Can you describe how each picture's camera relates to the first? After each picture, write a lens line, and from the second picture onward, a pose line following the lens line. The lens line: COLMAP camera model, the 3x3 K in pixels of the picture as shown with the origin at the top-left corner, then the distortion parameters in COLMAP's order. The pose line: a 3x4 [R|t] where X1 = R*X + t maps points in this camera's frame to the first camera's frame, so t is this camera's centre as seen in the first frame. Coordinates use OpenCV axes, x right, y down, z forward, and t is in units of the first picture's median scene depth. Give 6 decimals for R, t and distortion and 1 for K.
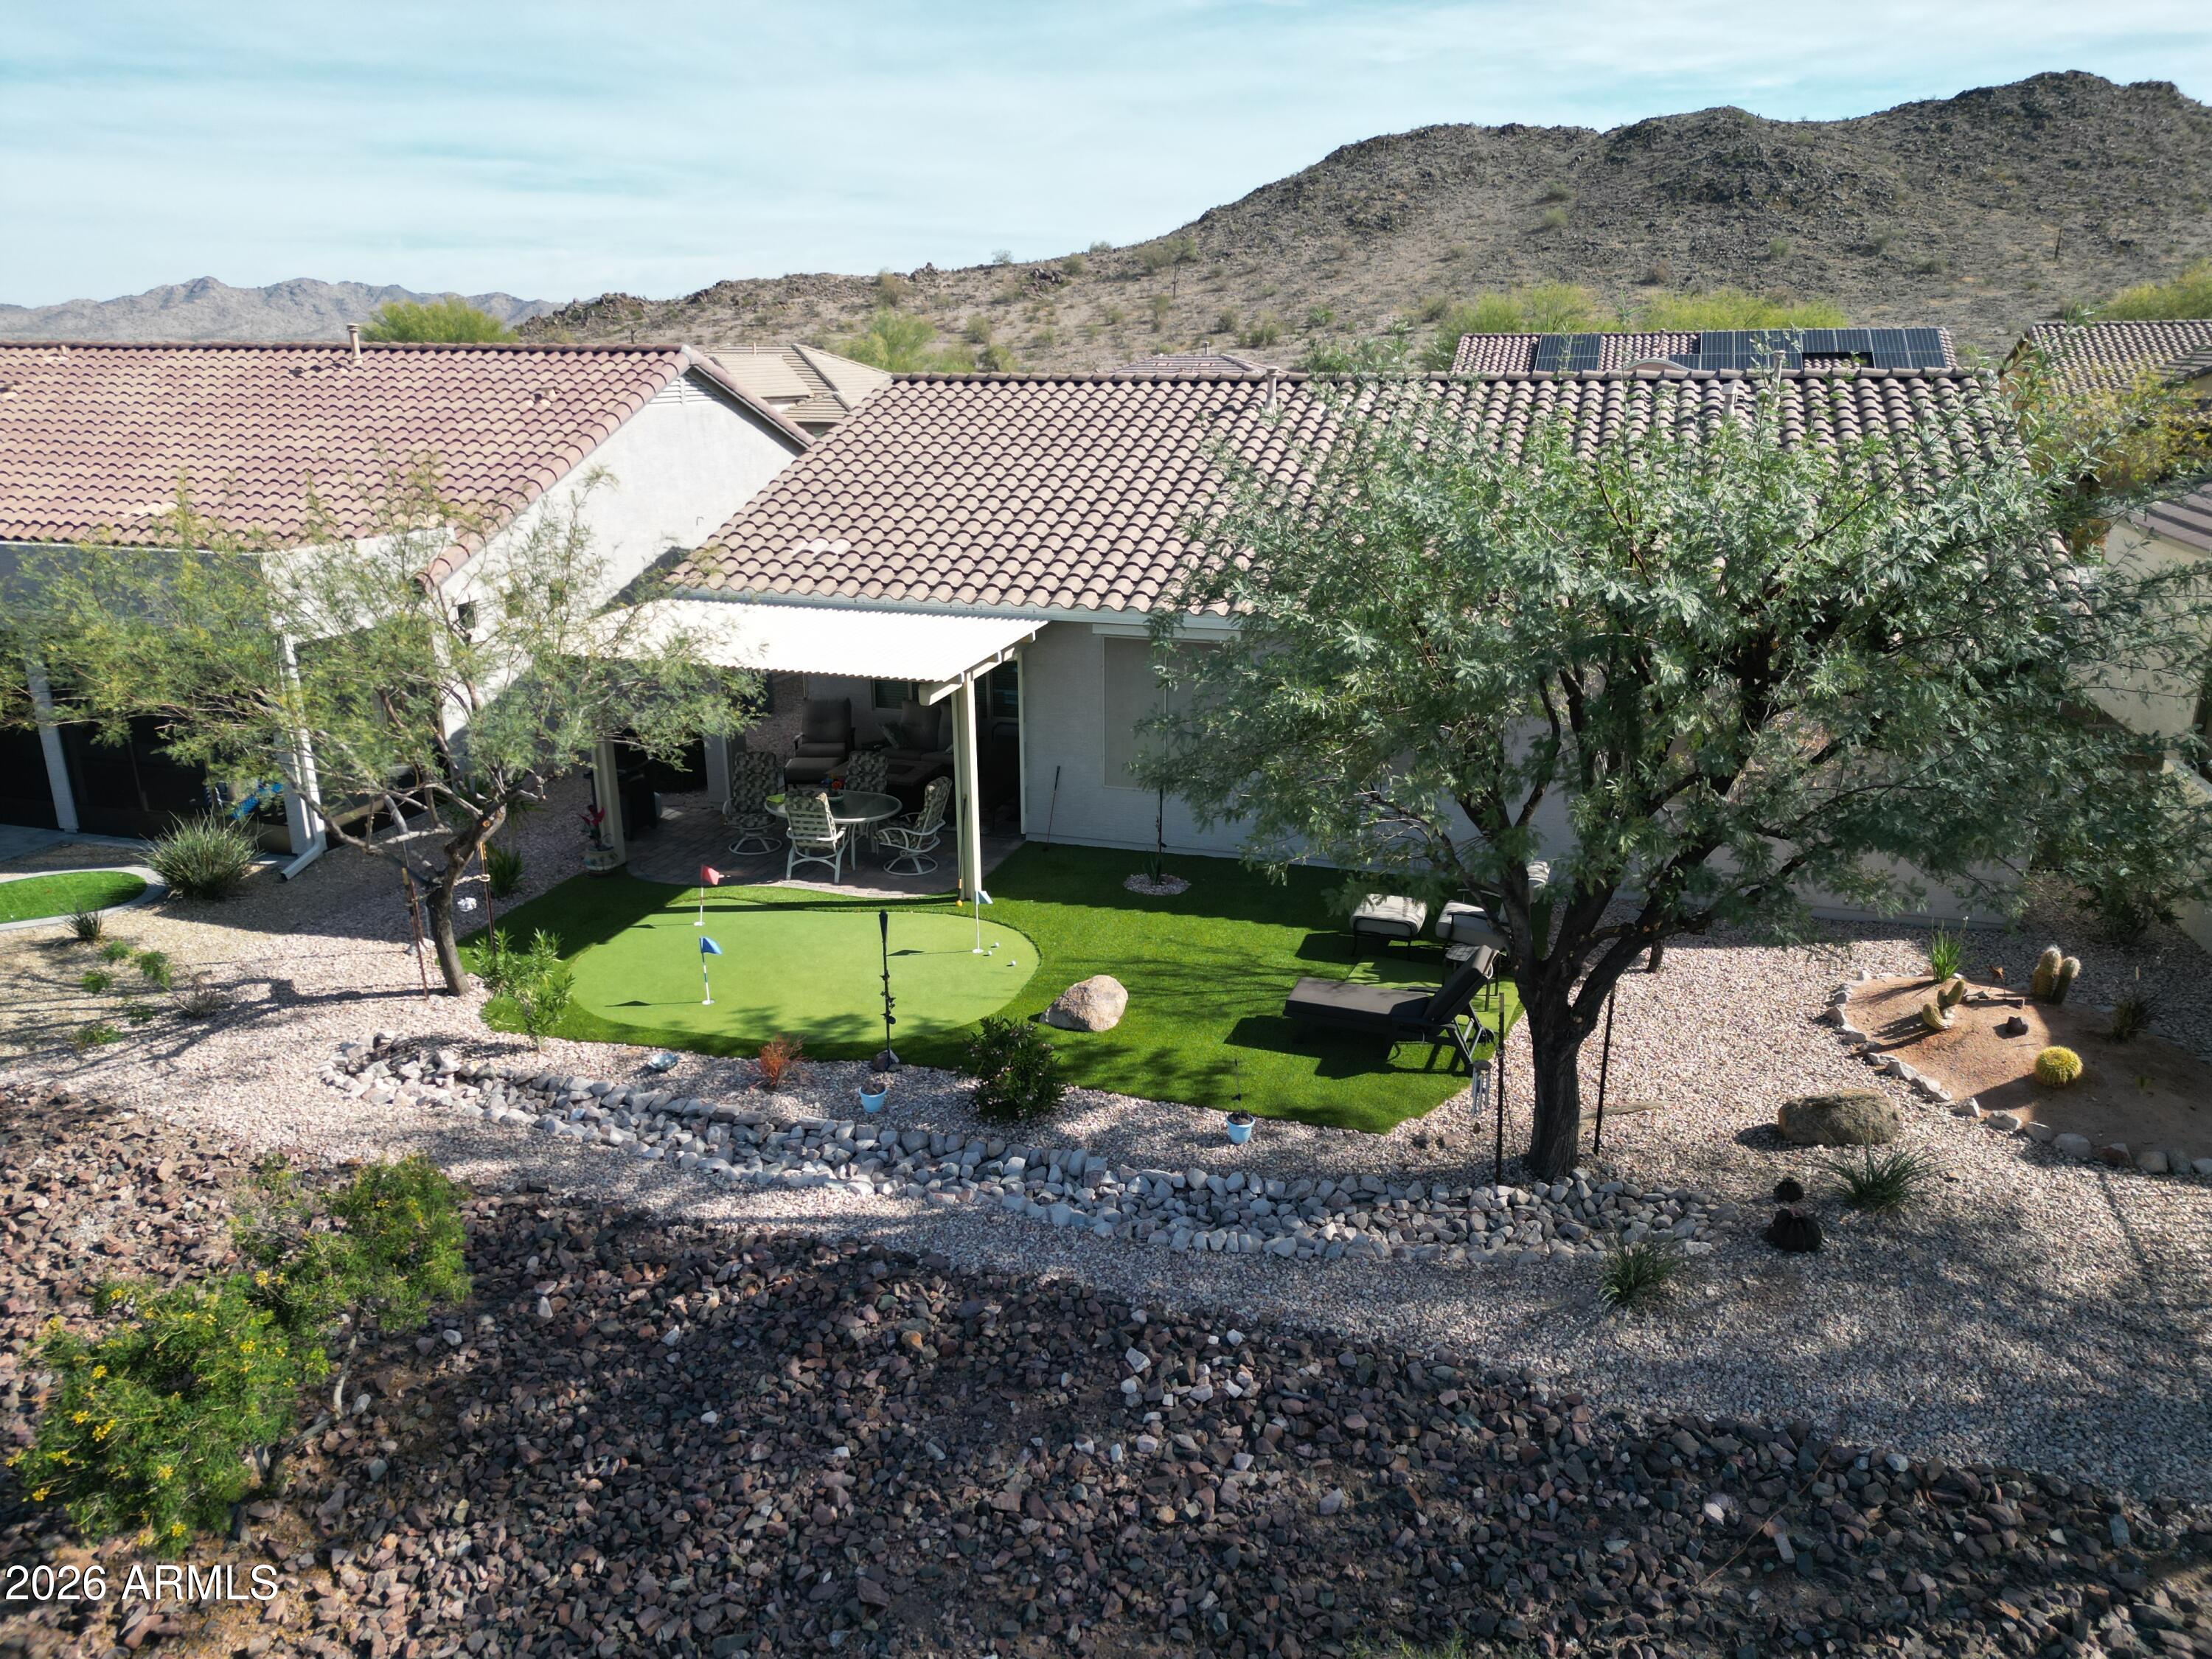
lens RADIAL K [[1541.2, 0, 1104.1], [0, 1541.2, 821.7], [0, 0, 1]] dist [0.061530, -0.046385]
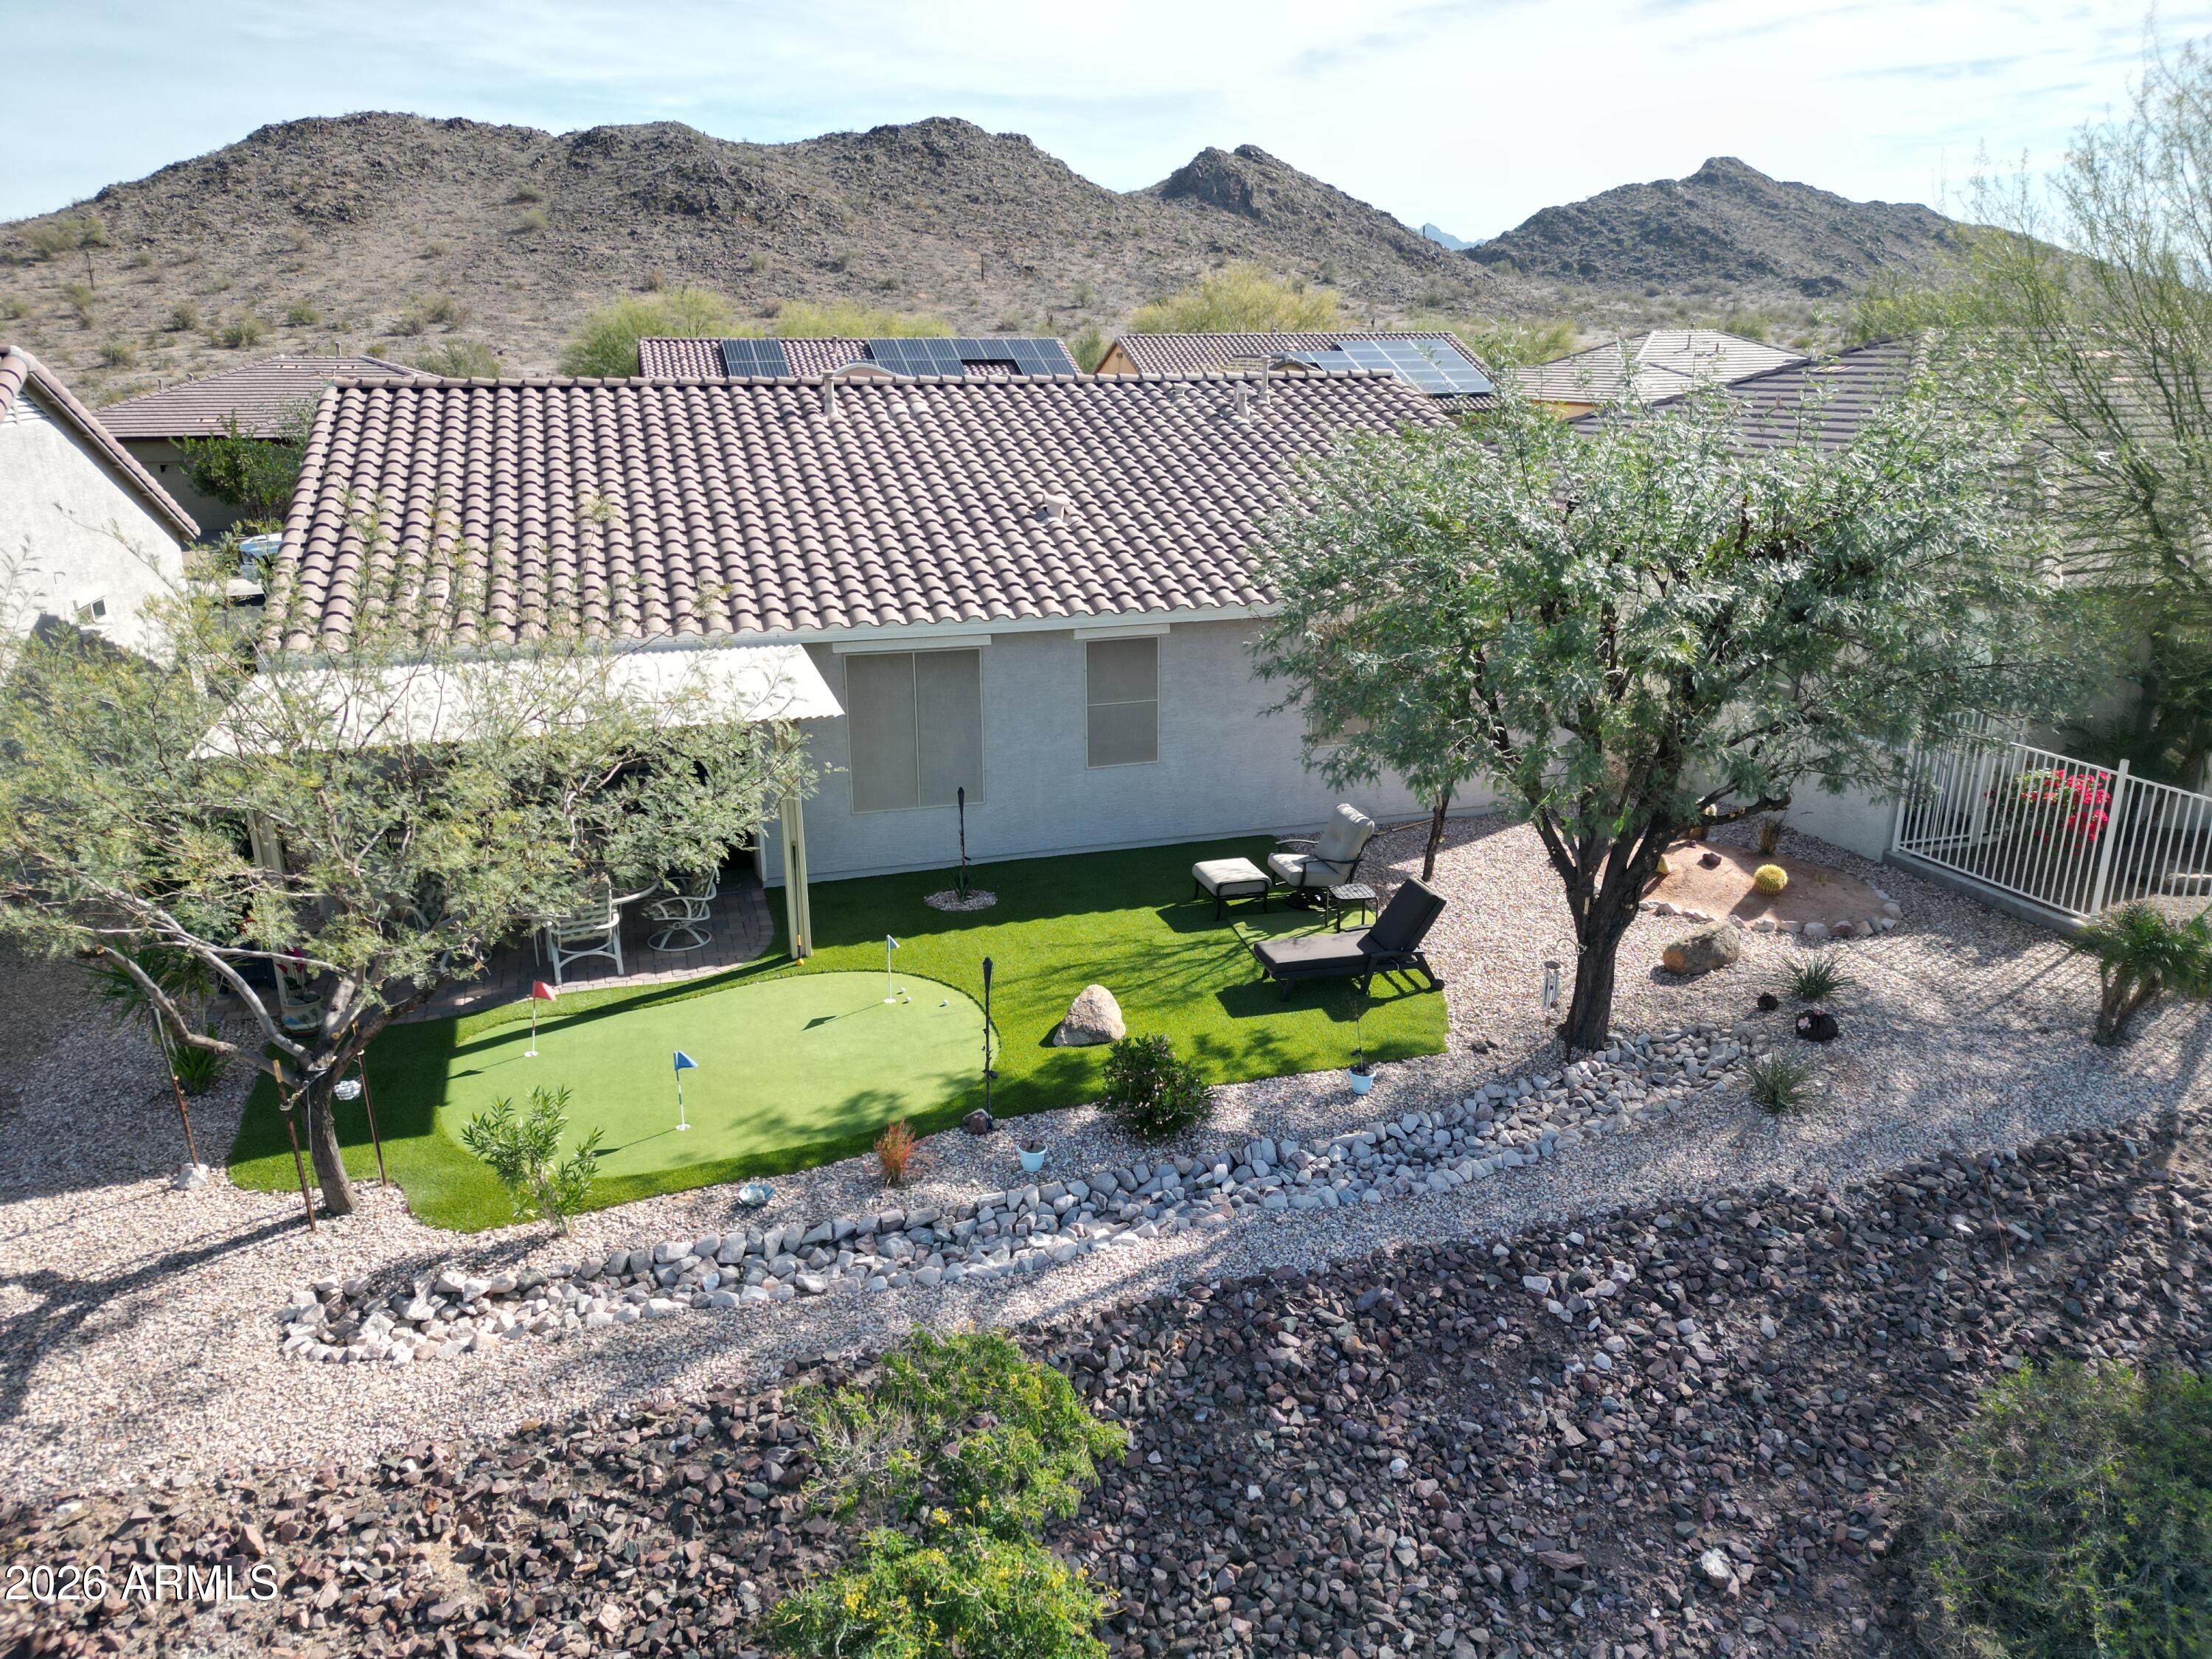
lens RADIAL K [[1541.2, 0, 1104.8], [0, 1541.2, 816.4], [0, 0, 1]] dist [0.061530, -0.046385]
pose [[0.817386, -0.167814, 0.551107, -0.533933], [0.171051, 0.984188, 0.045991, -0.051893], [-0.550110, 0.056675, 0.833166, 0.170794]]
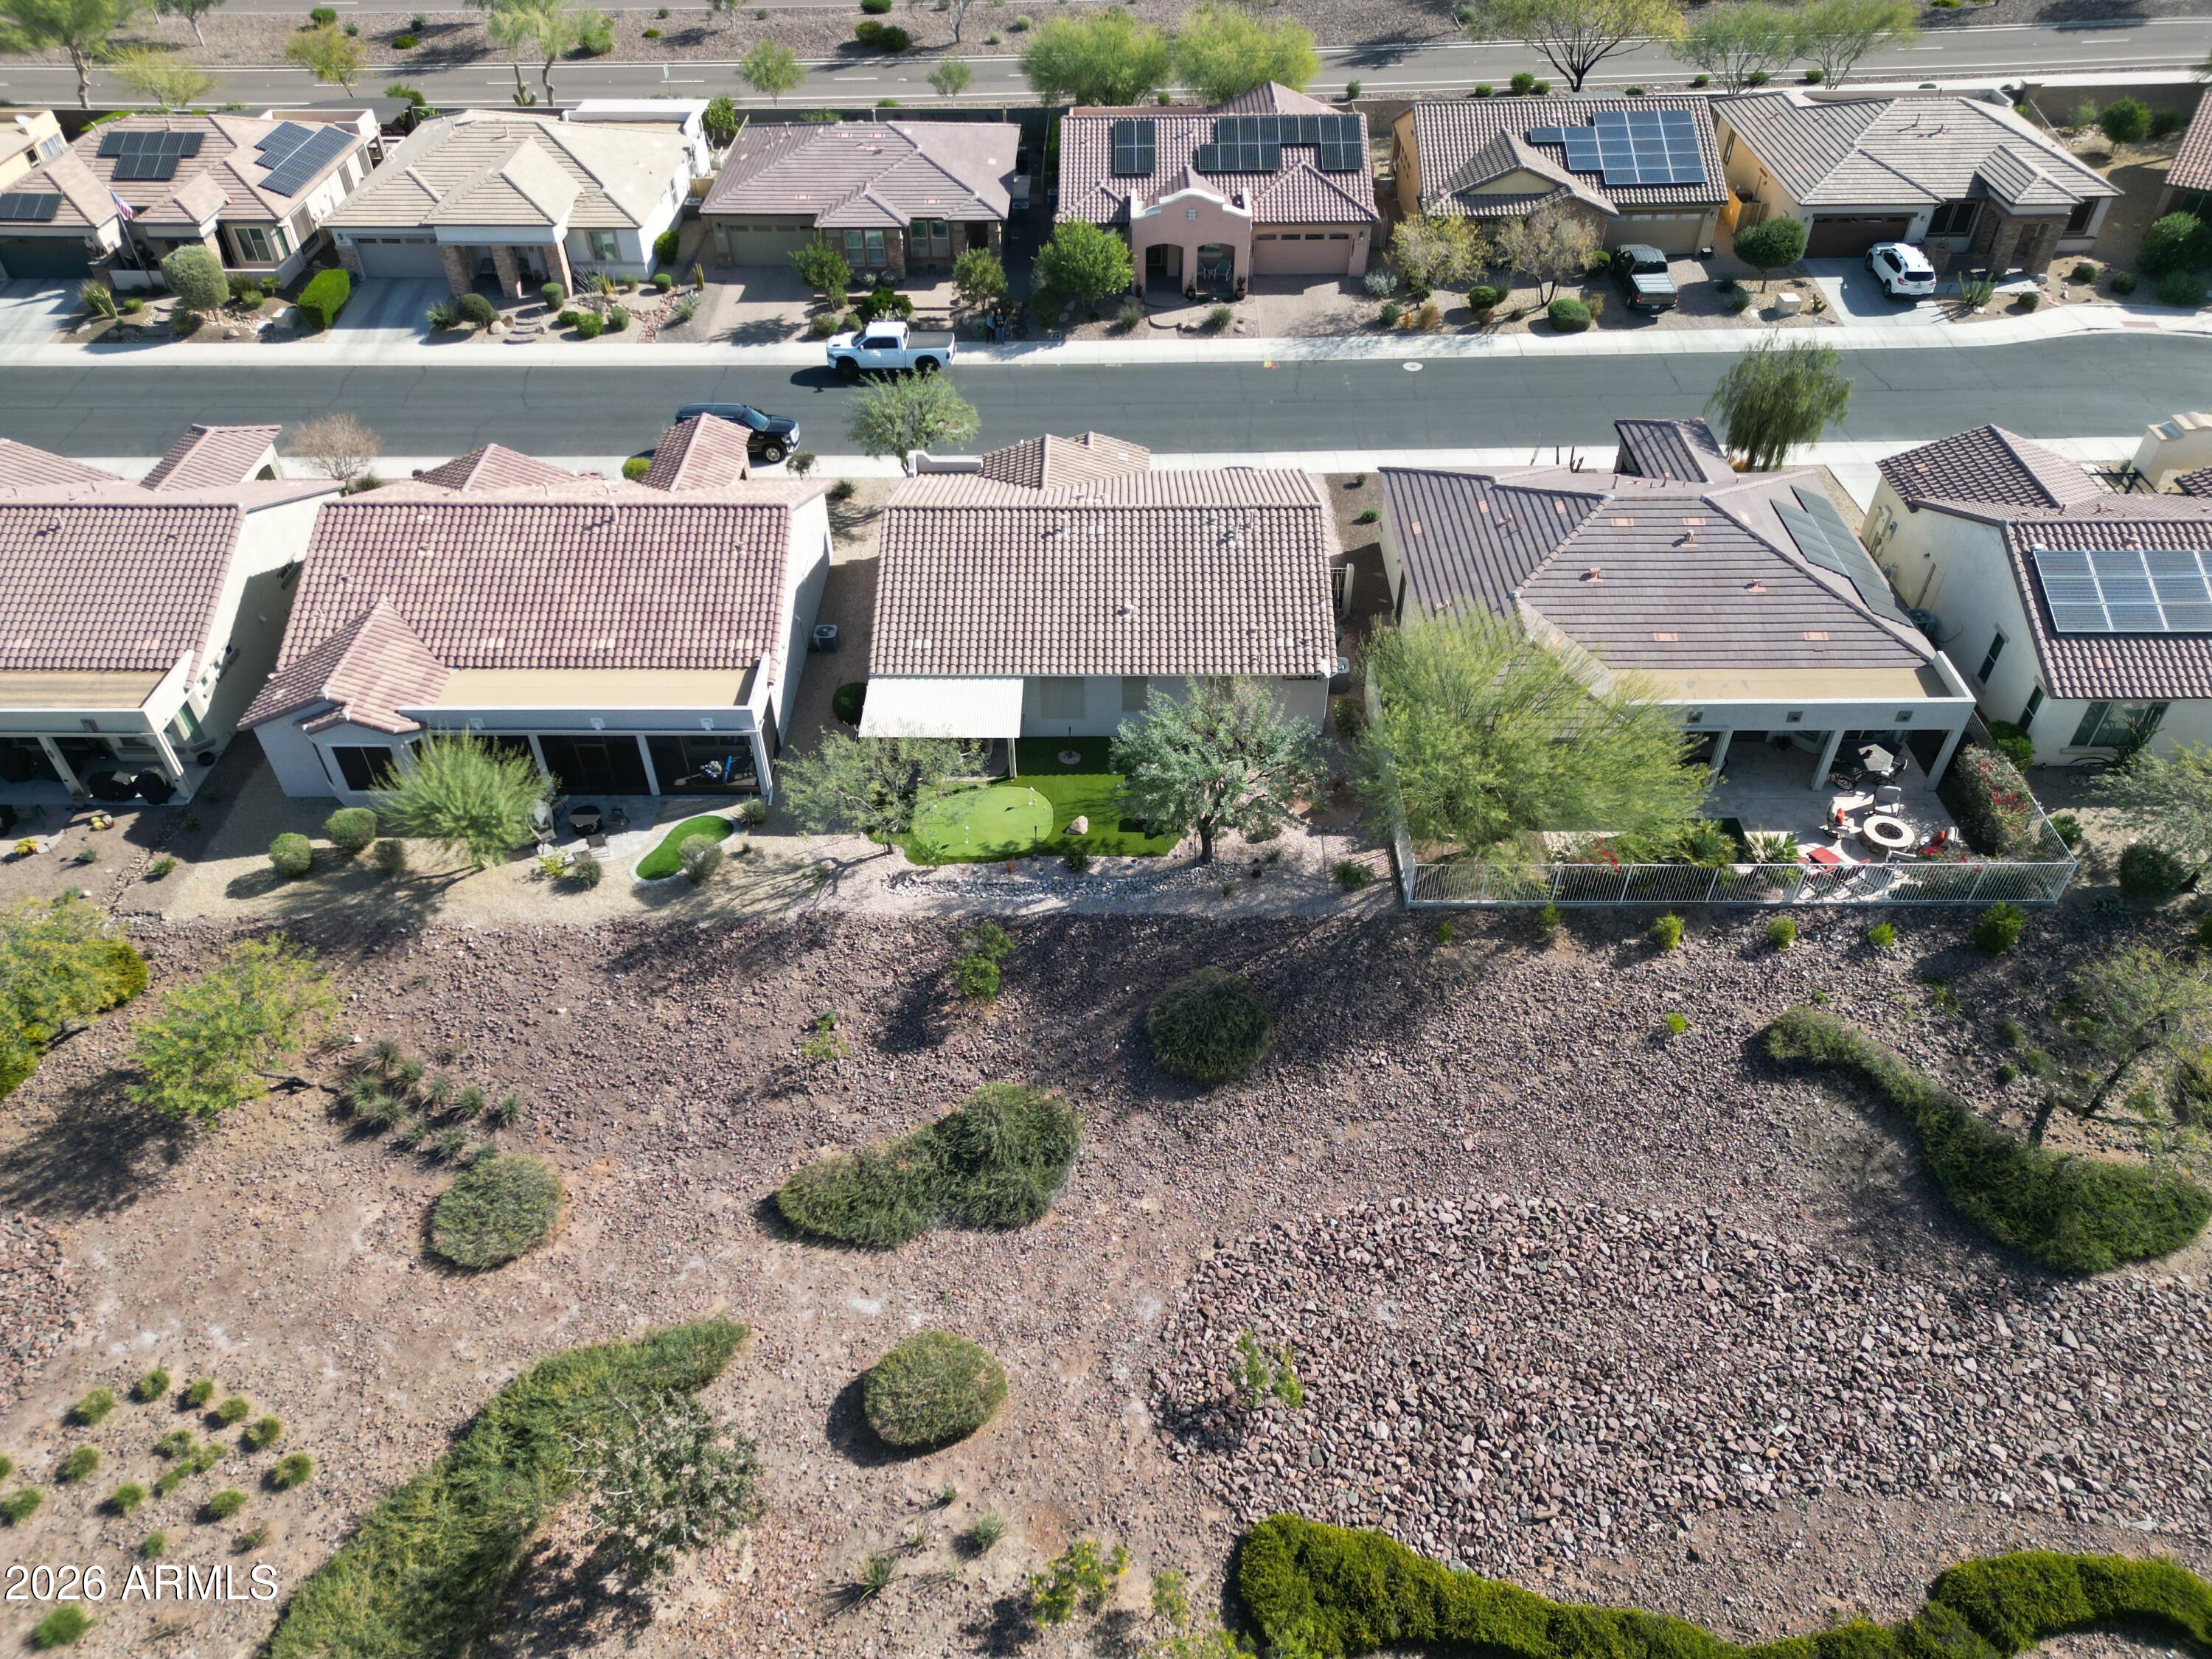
lens RADIAL K [[1541.2, 0, 1110.5], [0, 1541.2, 825.1], [0, 0, 1]] dist [0.061530, -0.046385]
pose [[0.954340, -0.201182, 0.220819, -0.736395], [0.091202, 0.900144, 0.425938, -1.415995], [-0.284460, -0.386351, 0.877391, -2.182789]]
